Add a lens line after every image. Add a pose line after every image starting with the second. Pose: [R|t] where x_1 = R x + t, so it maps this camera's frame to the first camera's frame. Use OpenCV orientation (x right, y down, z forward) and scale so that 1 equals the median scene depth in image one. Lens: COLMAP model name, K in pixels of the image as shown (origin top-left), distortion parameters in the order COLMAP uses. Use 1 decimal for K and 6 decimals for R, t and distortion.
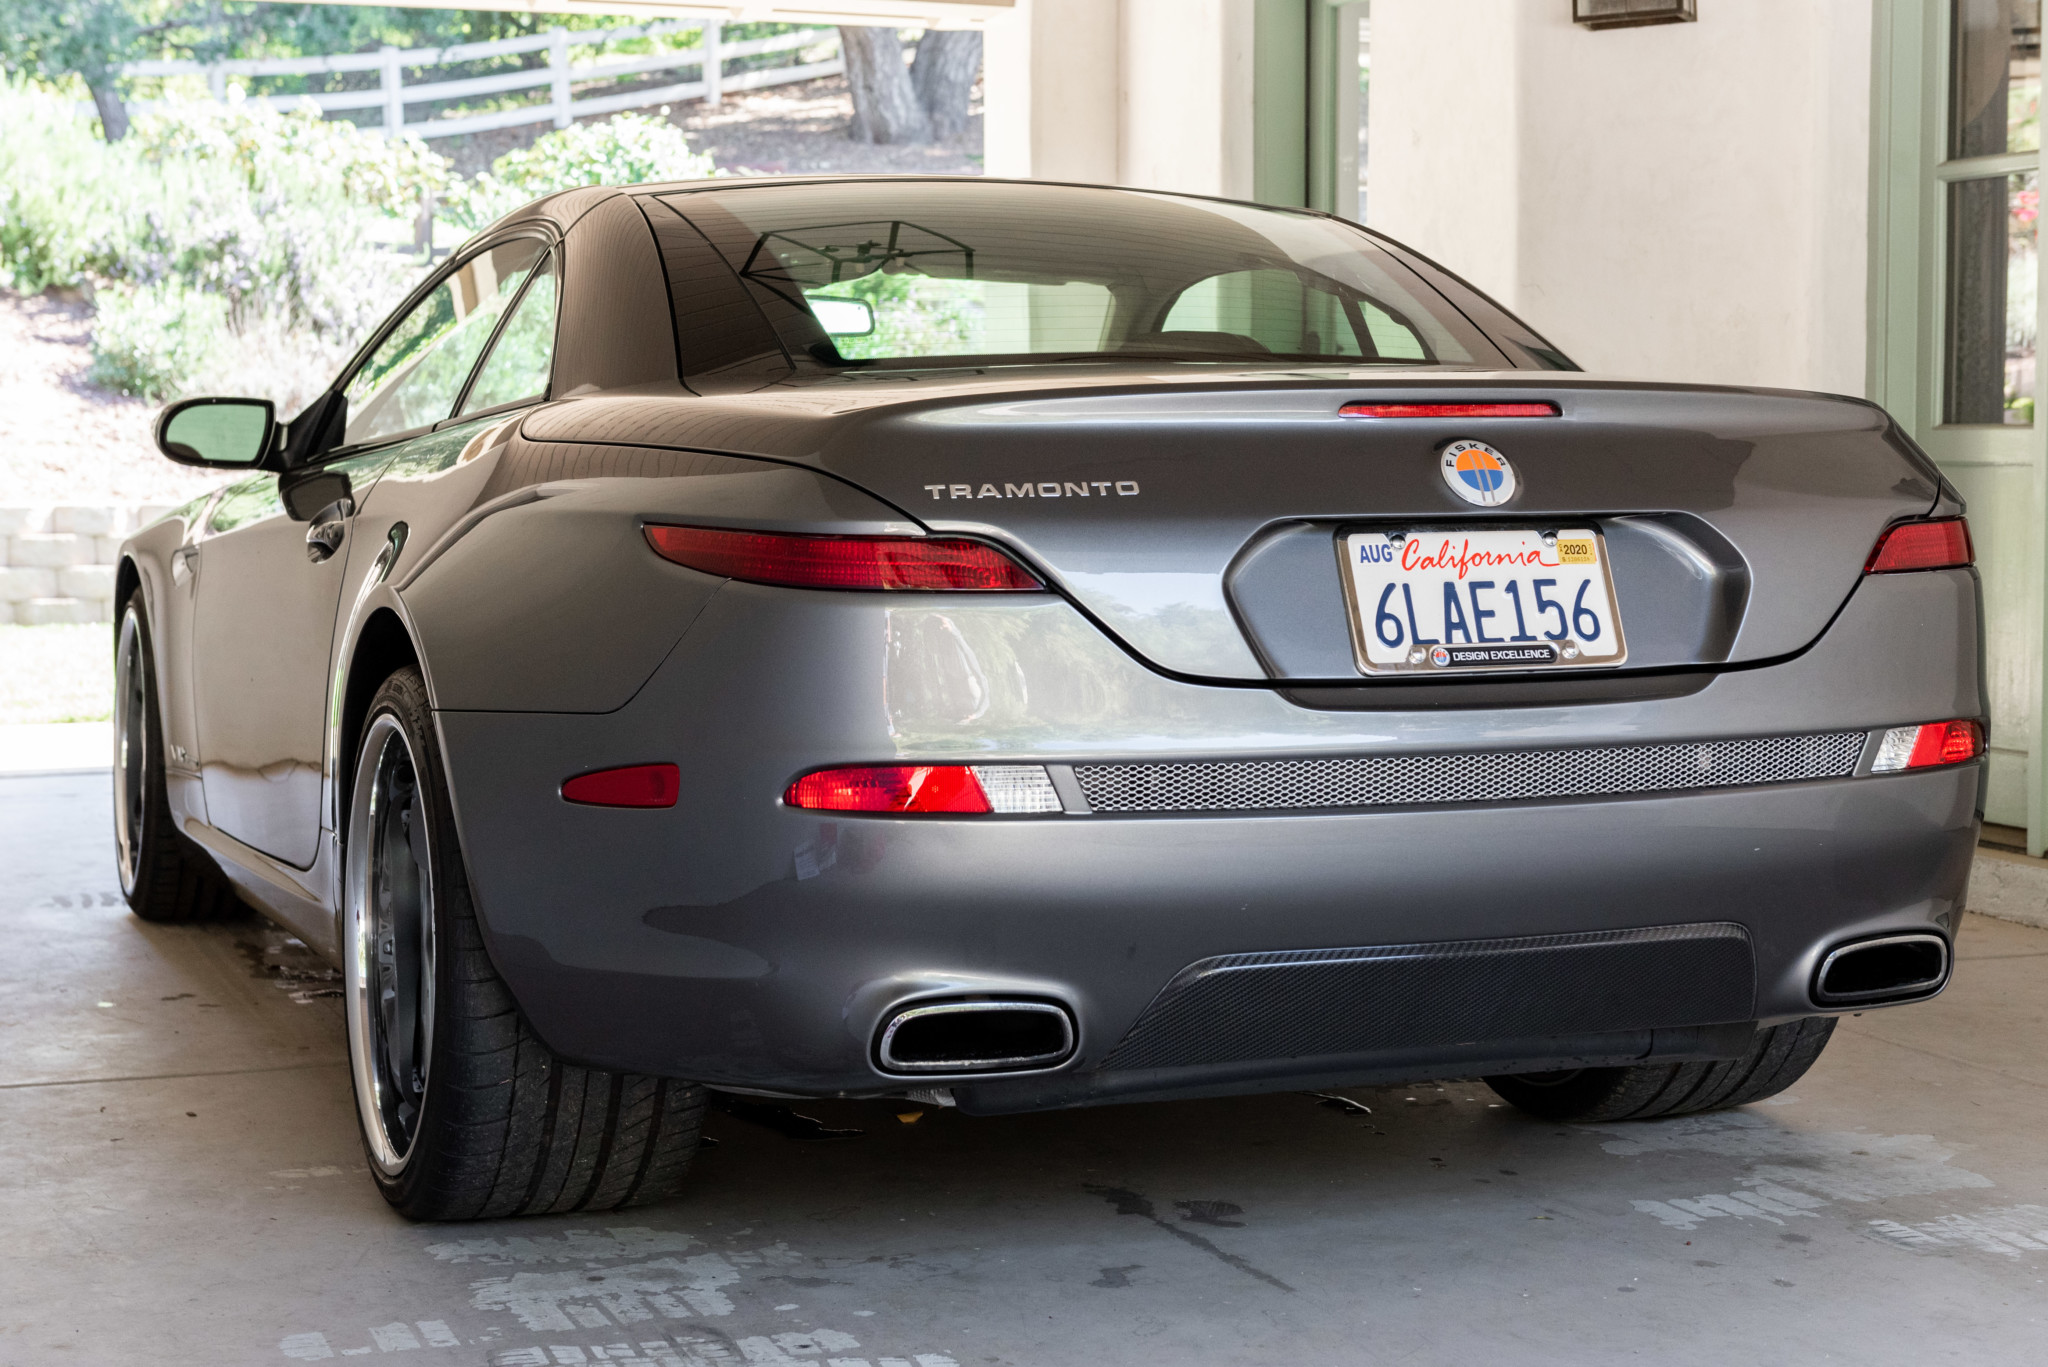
lens RADIAL K [[2984.4, 0, 1024.0], [0, 2984.4, 683.5], [0, 0, 1]] dist [0.000888, -0.028219]
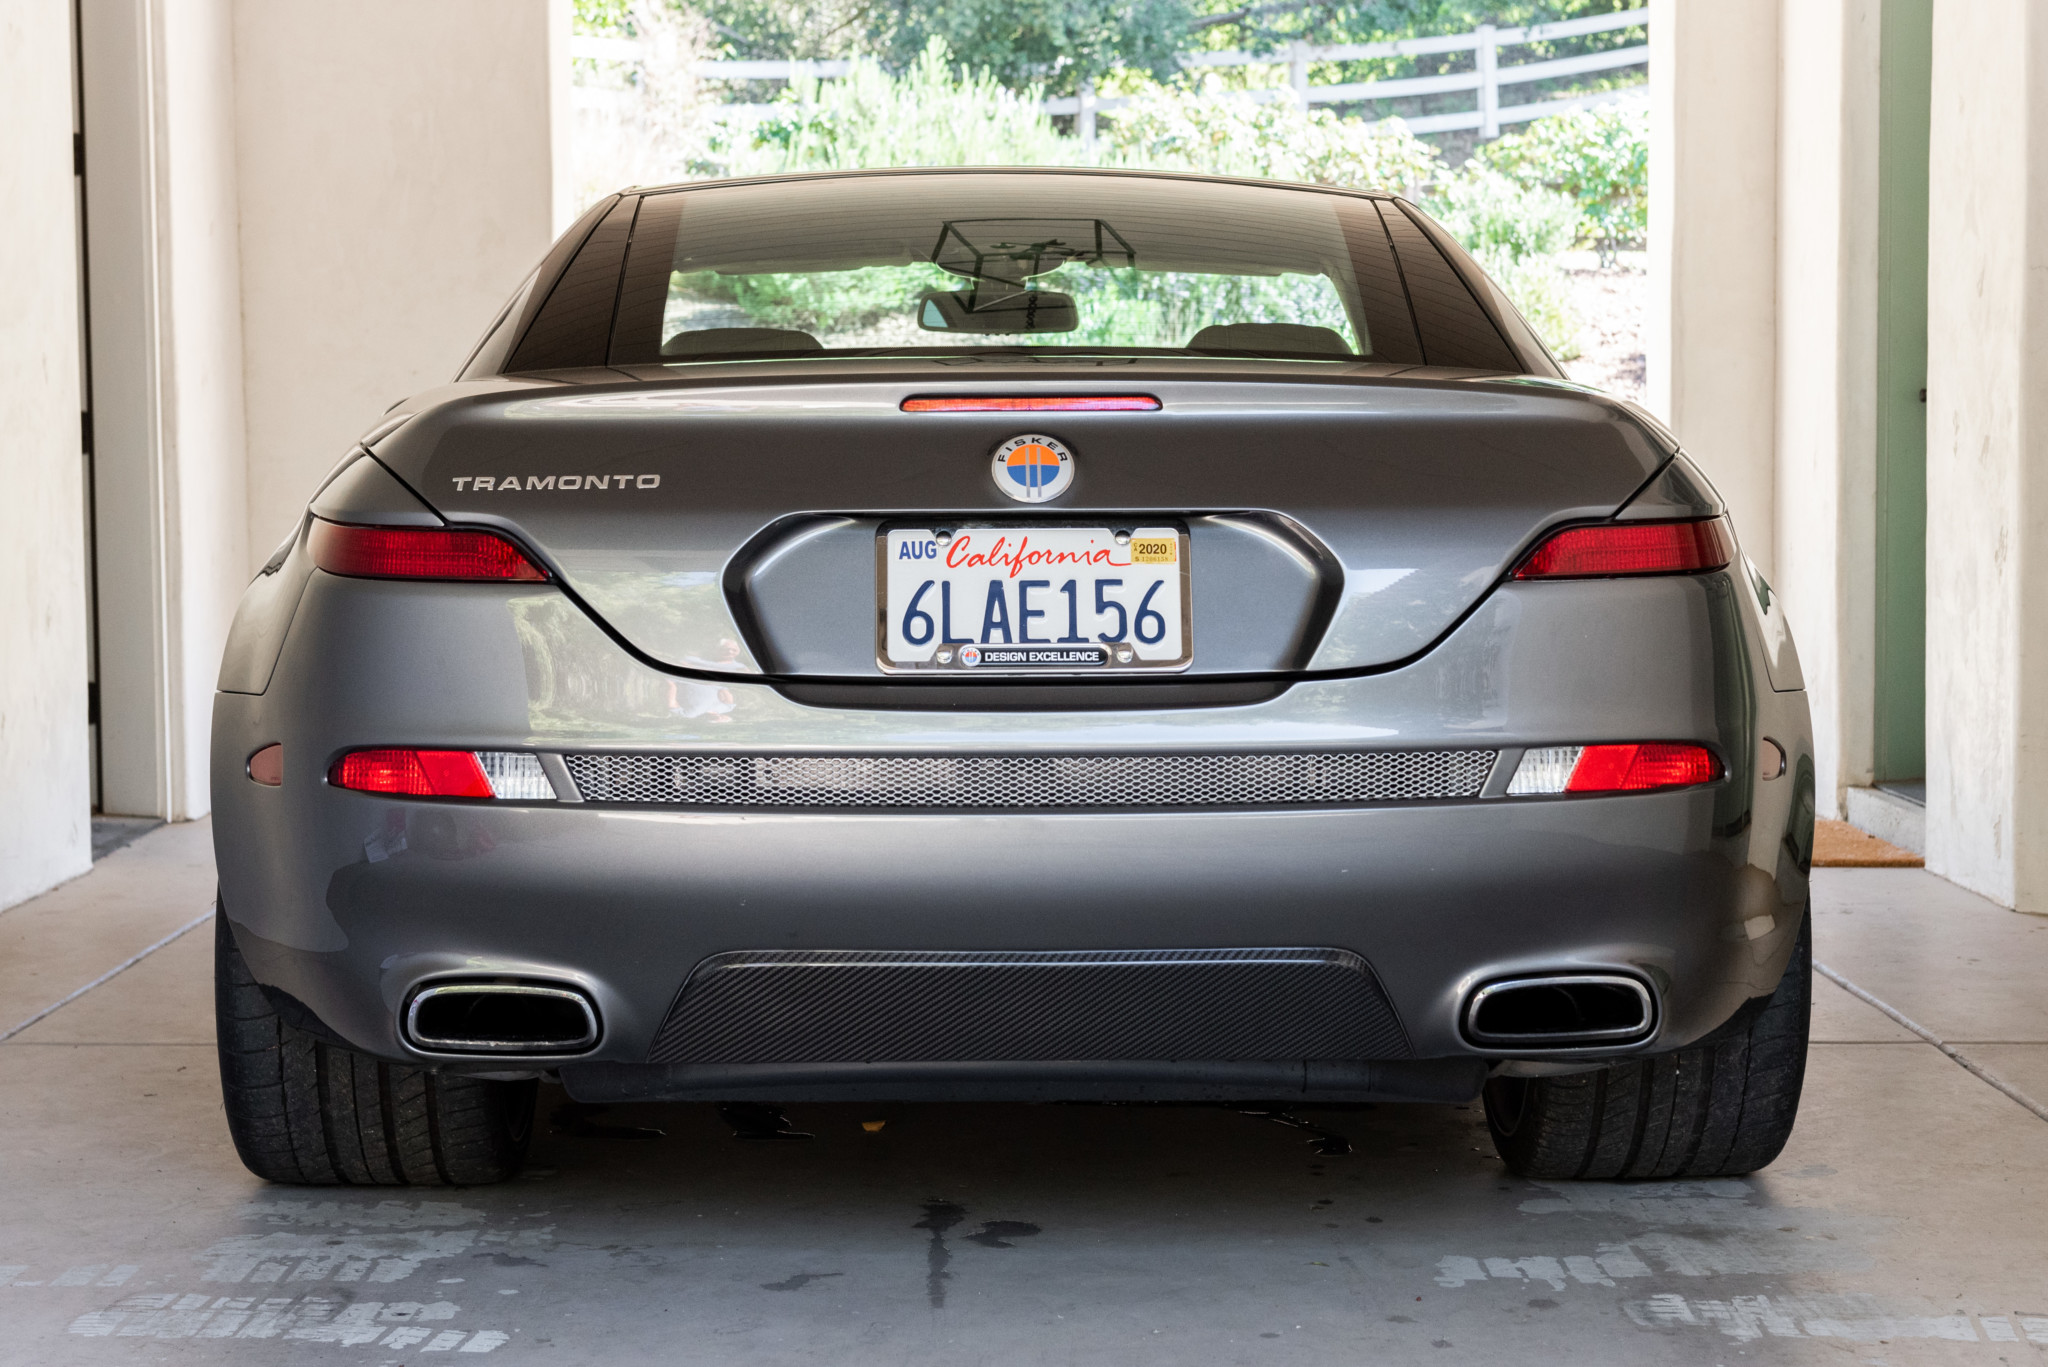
lens RADIAL K [[3215.0, 0, 1024.0], [0, 3215.0, 683.5], [0, 0, 1]] dist [0.001195, -0.026043]
pose [[0.951643, 0.024080, -0.306260, 0.471132], [-0.026348, 0.999647, -0.003273, 0.002763], [0.306073, 0.011184, 0.951942, 0.007765]]
